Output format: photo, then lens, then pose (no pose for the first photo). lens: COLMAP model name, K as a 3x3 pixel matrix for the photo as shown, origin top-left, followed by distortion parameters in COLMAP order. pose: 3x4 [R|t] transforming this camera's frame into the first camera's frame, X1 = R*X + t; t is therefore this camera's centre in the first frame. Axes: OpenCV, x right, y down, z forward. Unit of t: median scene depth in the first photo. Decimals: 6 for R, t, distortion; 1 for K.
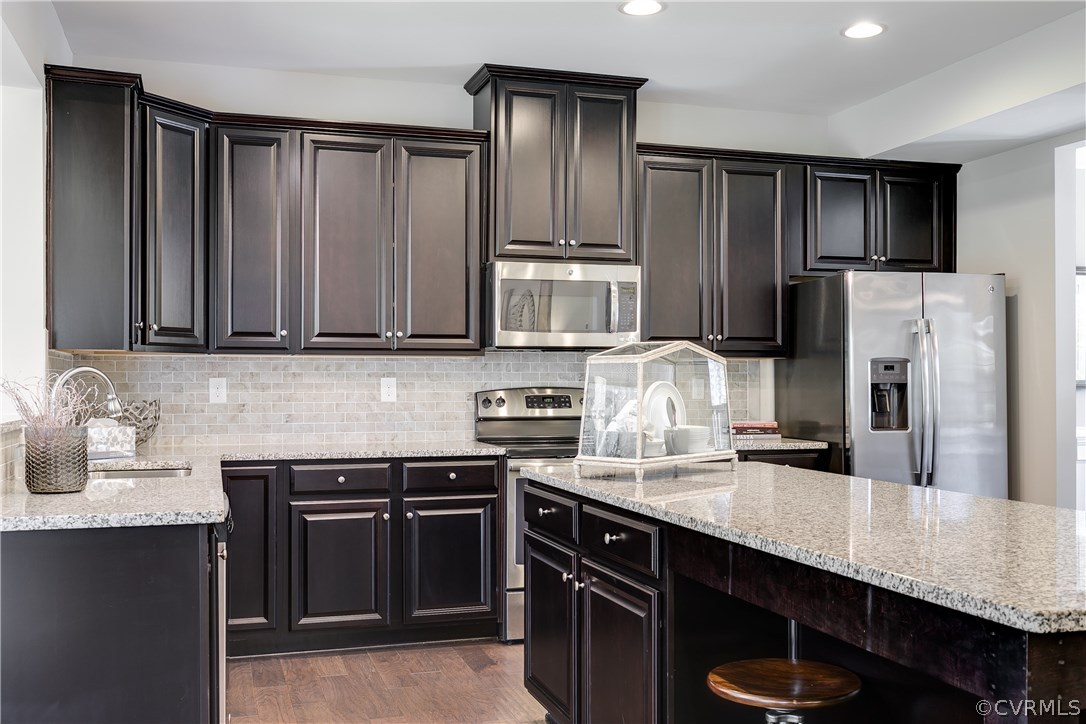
lens RADIAL K [[1054.8, 0, 544.0], [0, 1054.8, 373.6], [0, 0, 1]] dist [-0.004293, 0.005078]
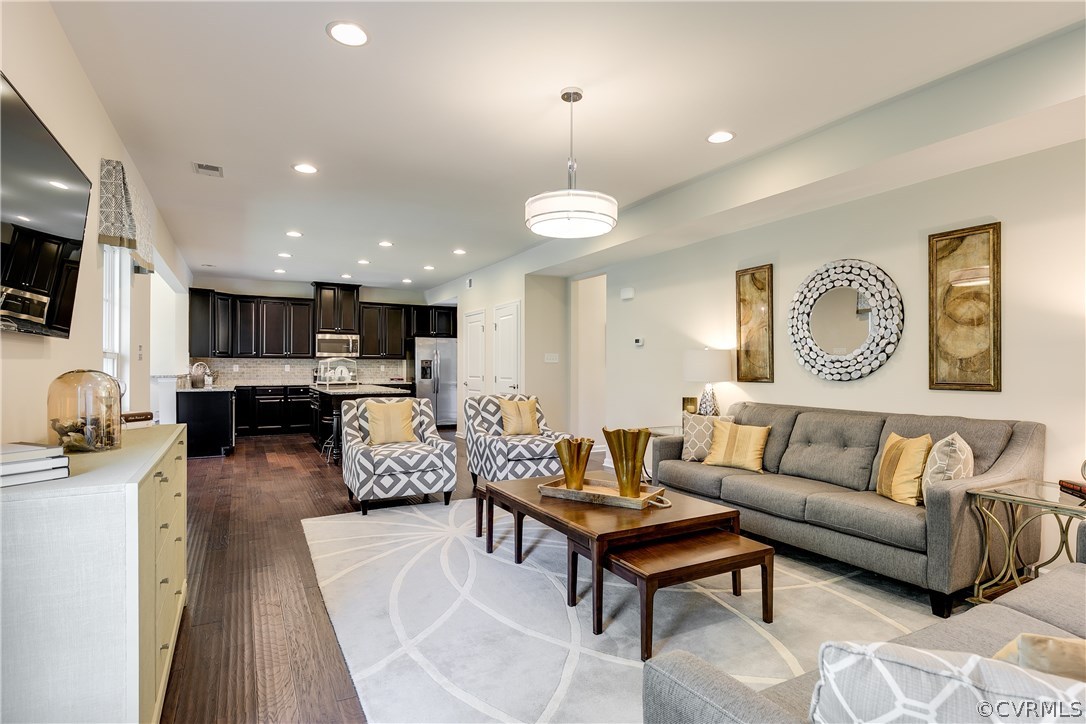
lens RADIAL K [[551.1, 0, 543.0], [0, 551.1, 362.0], [0, 0, 1]] dist [0.002954, 0.000117]
pose [[0.981097, 0.003594, 0.193485, 0.368520], [-0.003623, 0.999993, -0.000202, -0.008815], [-0.193485, -0.000503, 0.981103, -1.091438]]
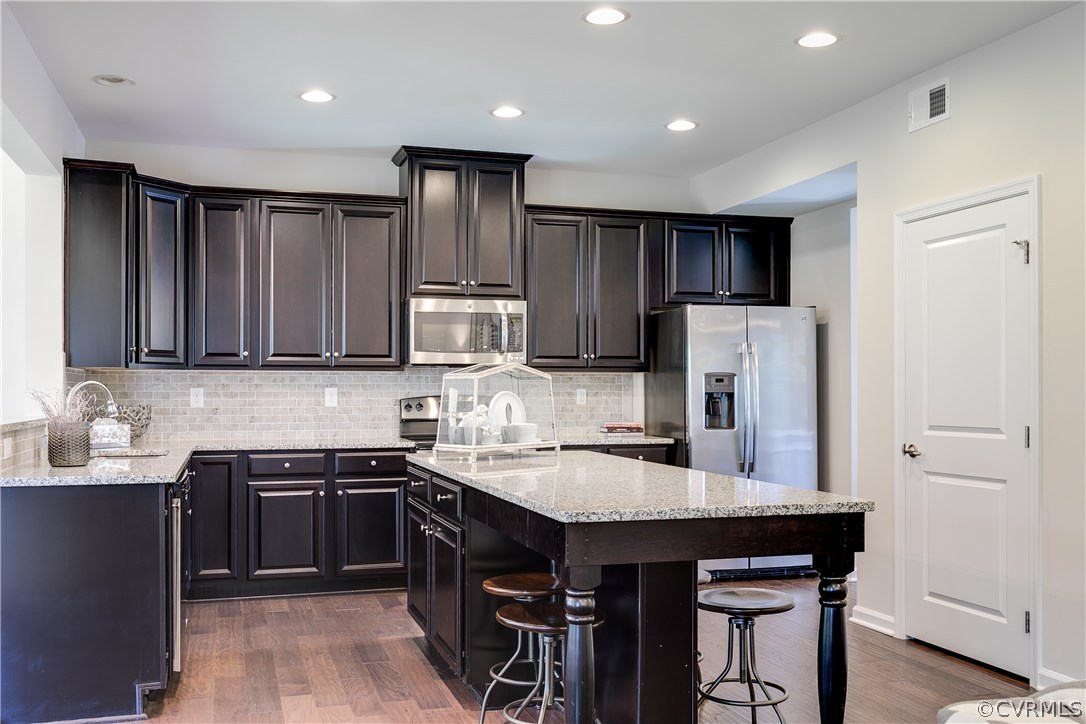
lens RADIAL K [[1016.9, 0, 541.0], [0, 1016.9, 380.5], [0, 0, 1]] dist [-0.003431, -0.006258]
pose [[0.999977, 0.000585, -0.006772, 0.122897], [-0.000593, 0.999999, -0.001233, -0.003878], [0.006771, 0.001237, 0.999976, -0.247139]]
